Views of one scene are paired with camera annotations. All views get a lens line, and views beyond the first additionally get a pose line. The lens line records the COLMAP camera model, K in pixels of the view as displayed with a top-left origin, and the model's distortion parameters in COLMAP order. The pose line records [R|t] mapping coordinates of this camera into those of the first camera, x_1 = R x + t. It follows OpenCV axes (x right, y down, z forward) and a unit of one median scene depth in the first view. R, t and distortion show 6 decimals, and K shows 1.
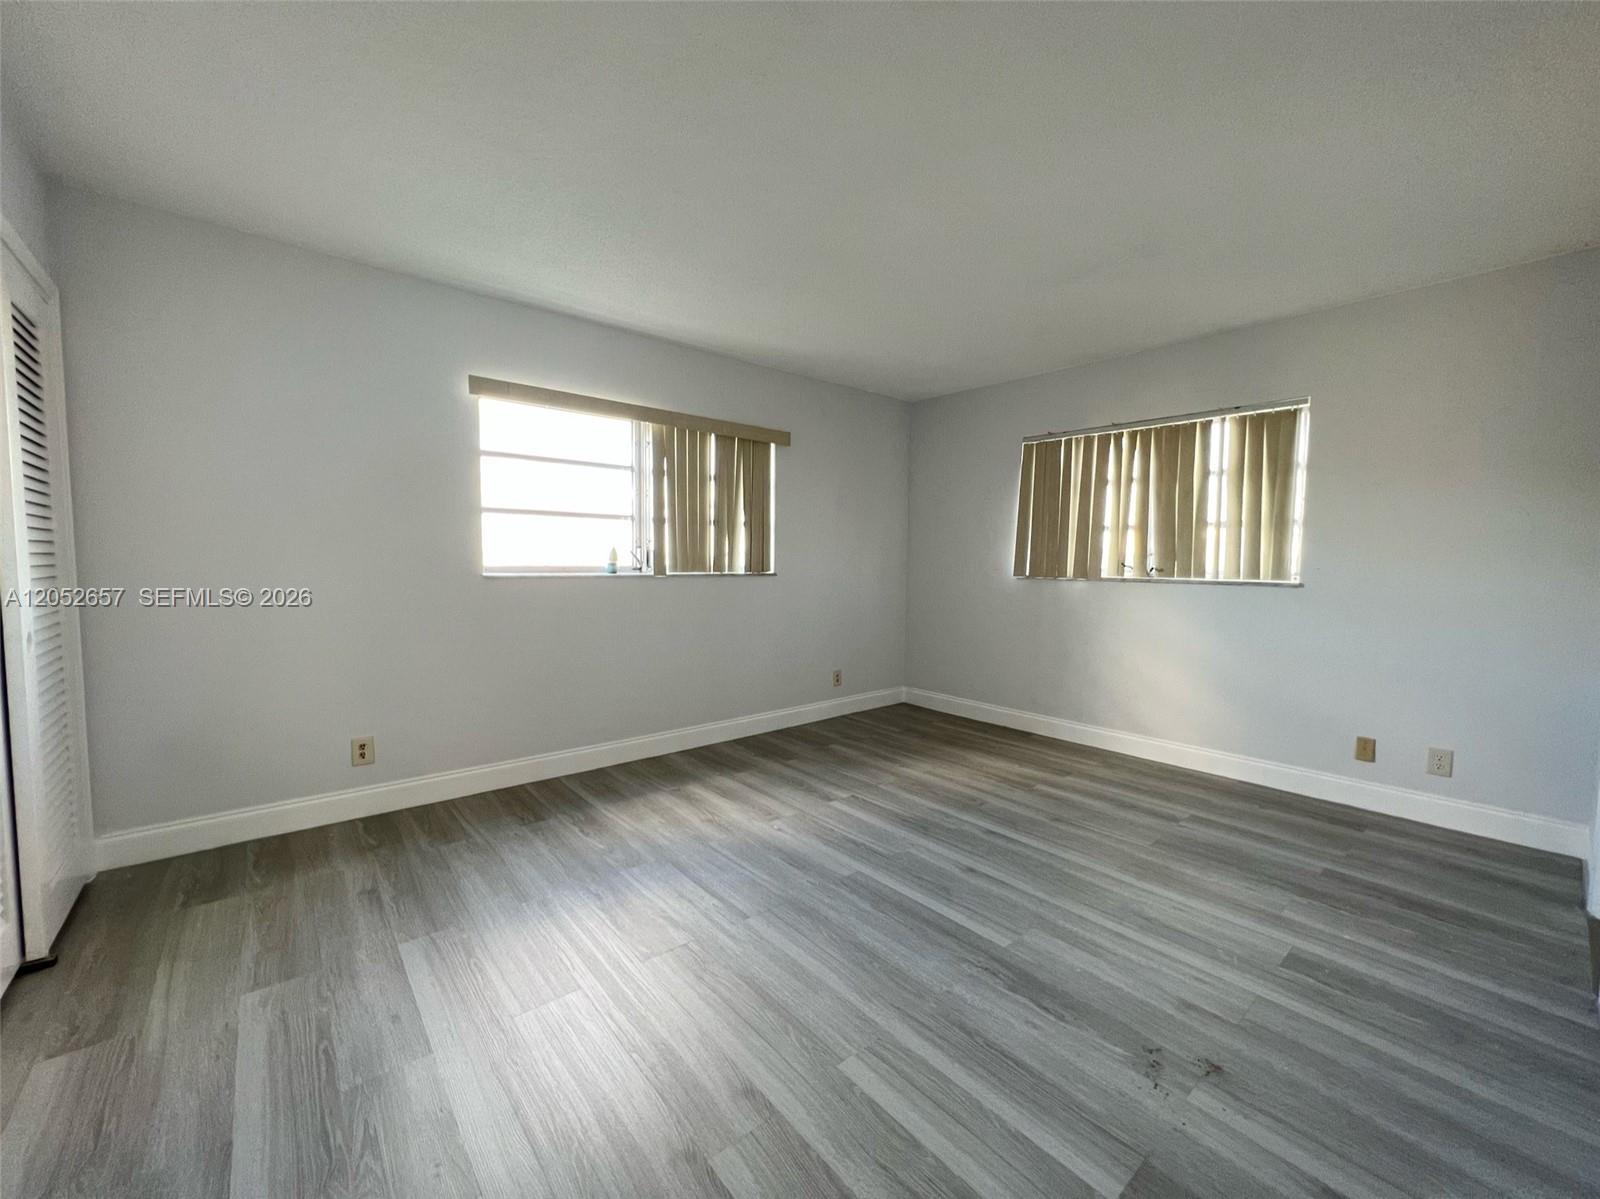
lens RADIAL K [[640.9, 0, 805.7], [0, 640.9, 598.0], [0, 0, 1]] dist [0.001316, -0.000243]
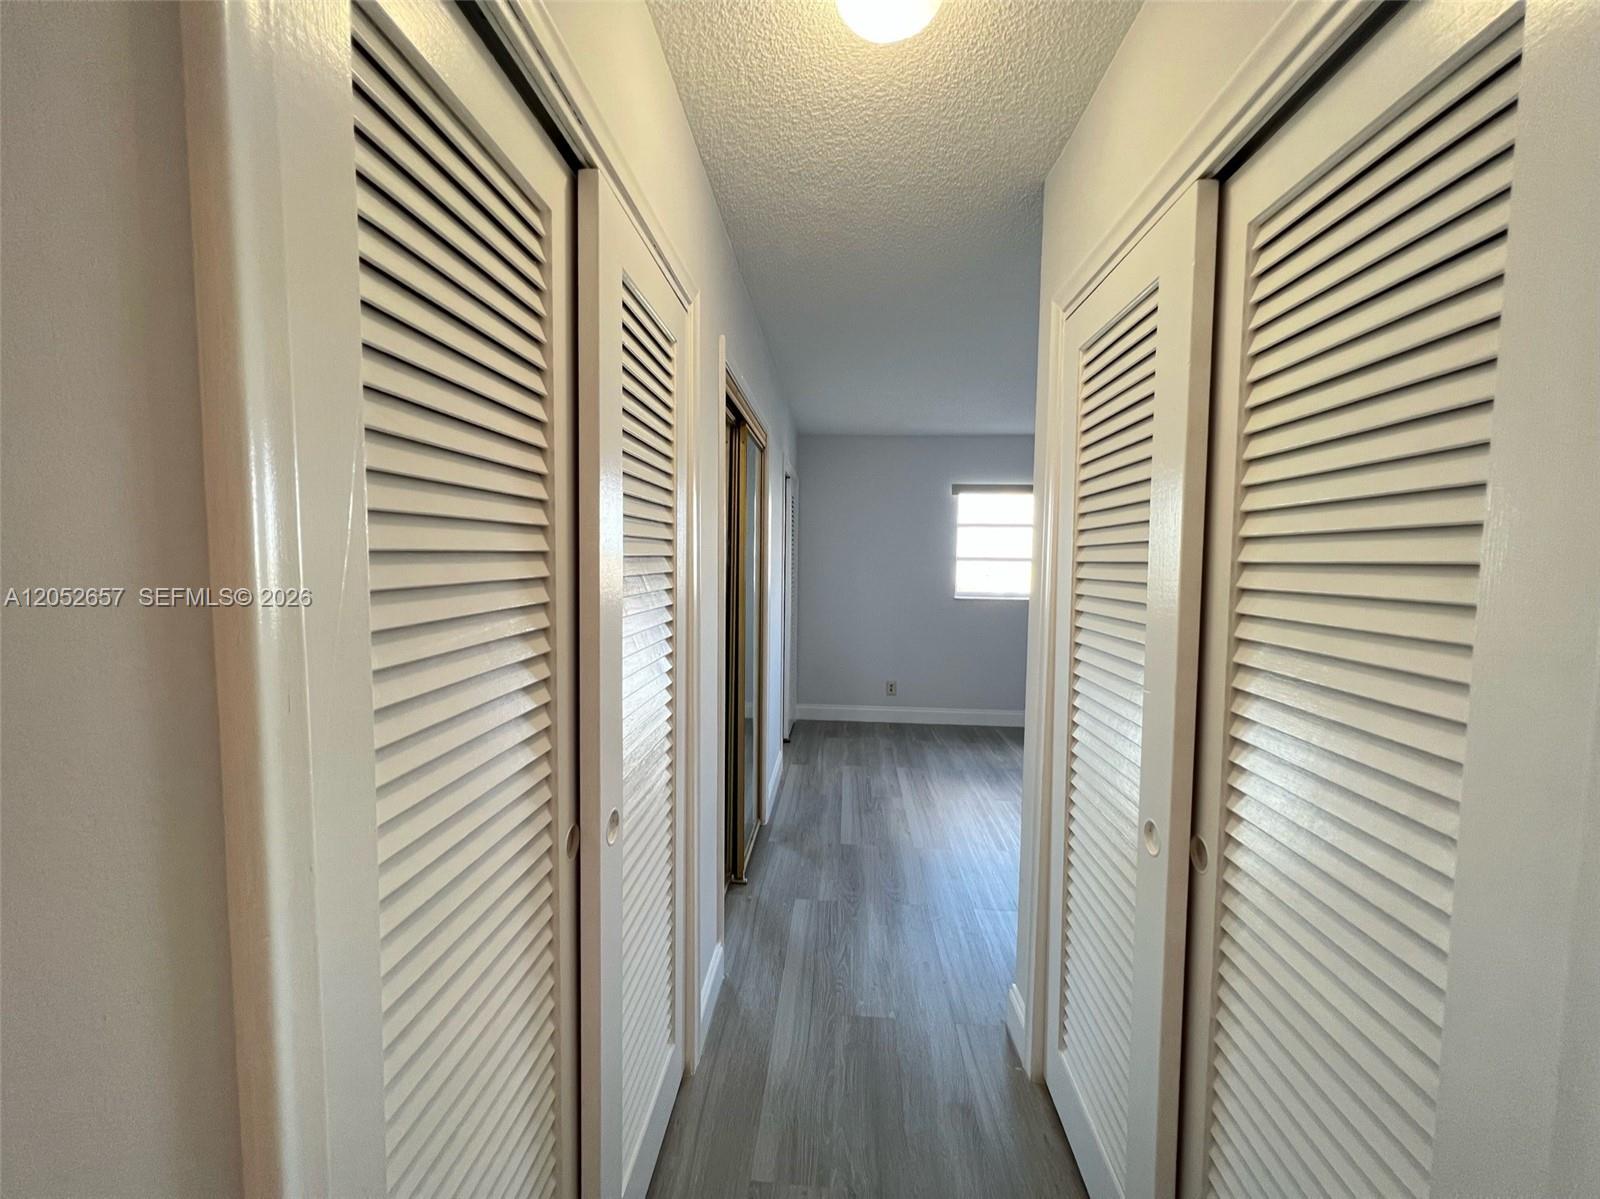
lens RADIAL K [[640.9, 0, 789.7], [0, 640.9, 592.7], [0, 0, 1]] dist [0.001316, -0.000243]
pose [[0.700594, 0.032909, -0.712801, 0.468219], [-0.046094, 0.998937, 0.000814, -0.034414], [0.712069, 0.032286, 0.701366, -0.589166]]
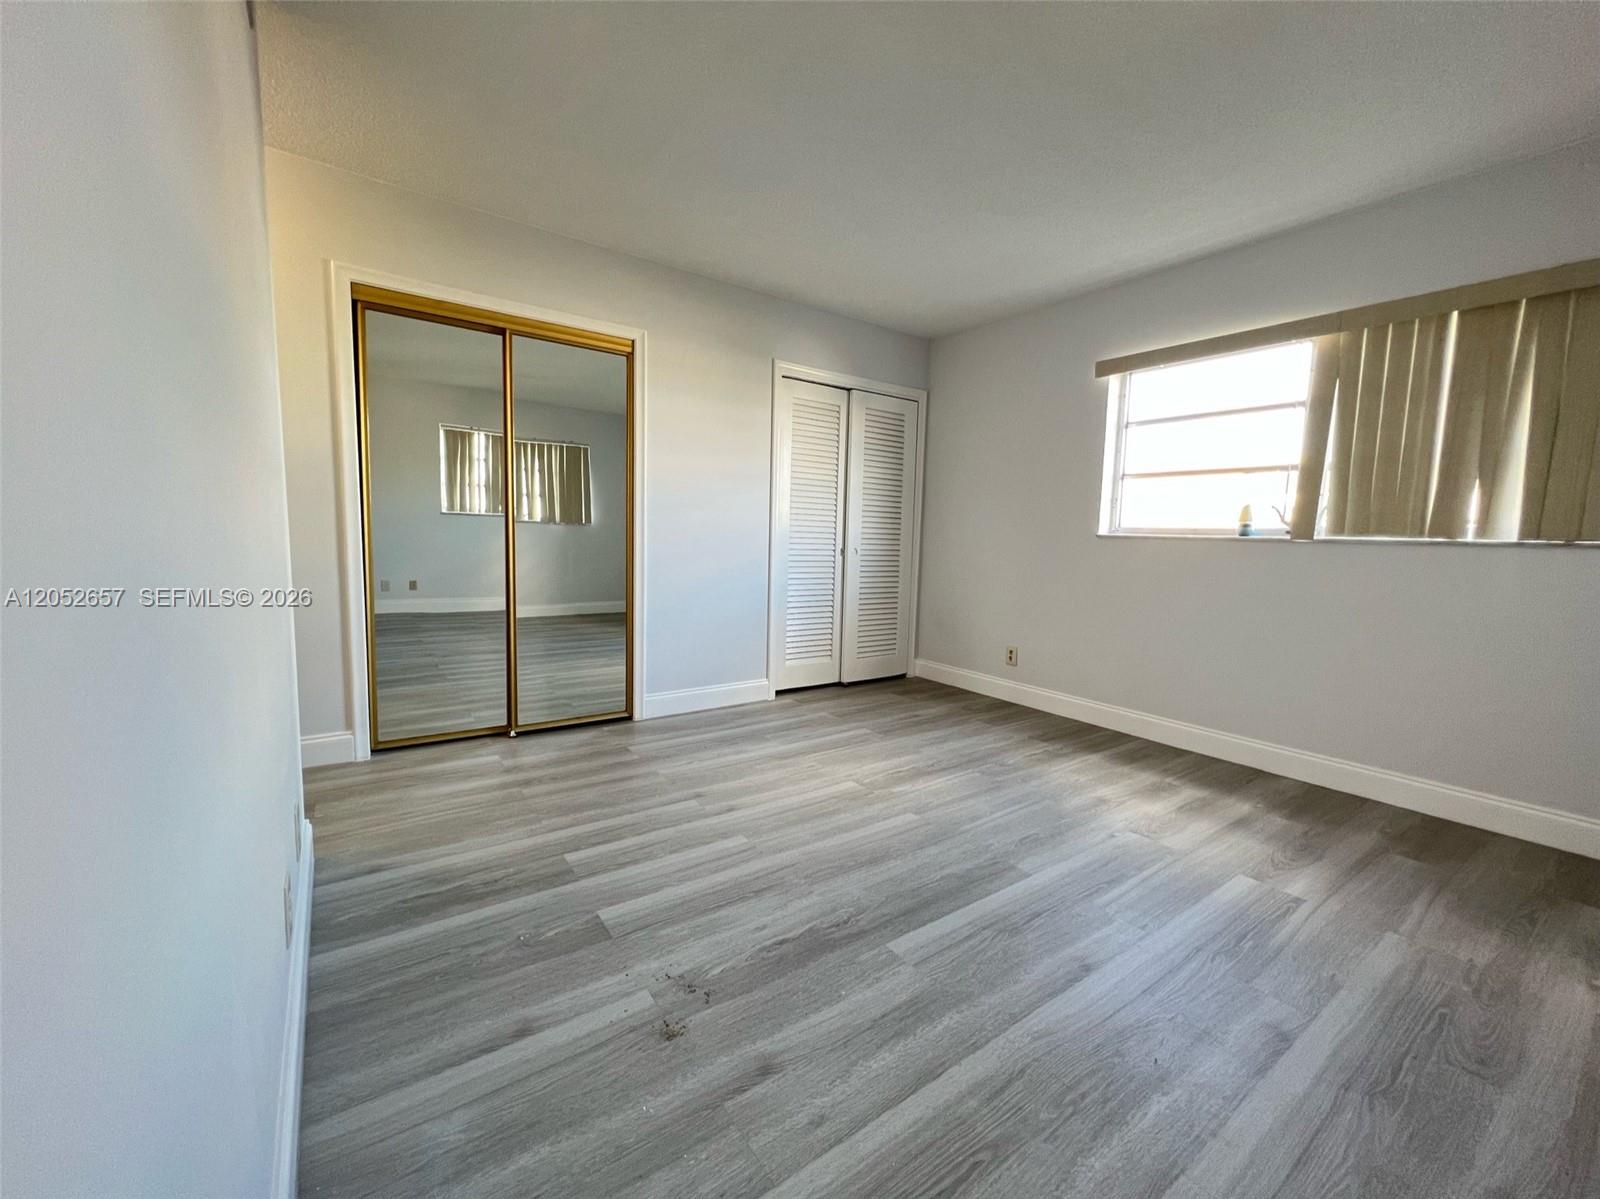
lens RADIAL K [[640.9, 0, 794.5], [0, 640.9, 595.2], [0, 0, 1]] dist [0.001316, -0.000243]
pose [[-0.095642, 0.078305, -0.992331, 0.795055], [-0.089725, 0.992165, 0.086939, 0.024153], [0.991364, 0.097352, -0.087866, 0.652960]]
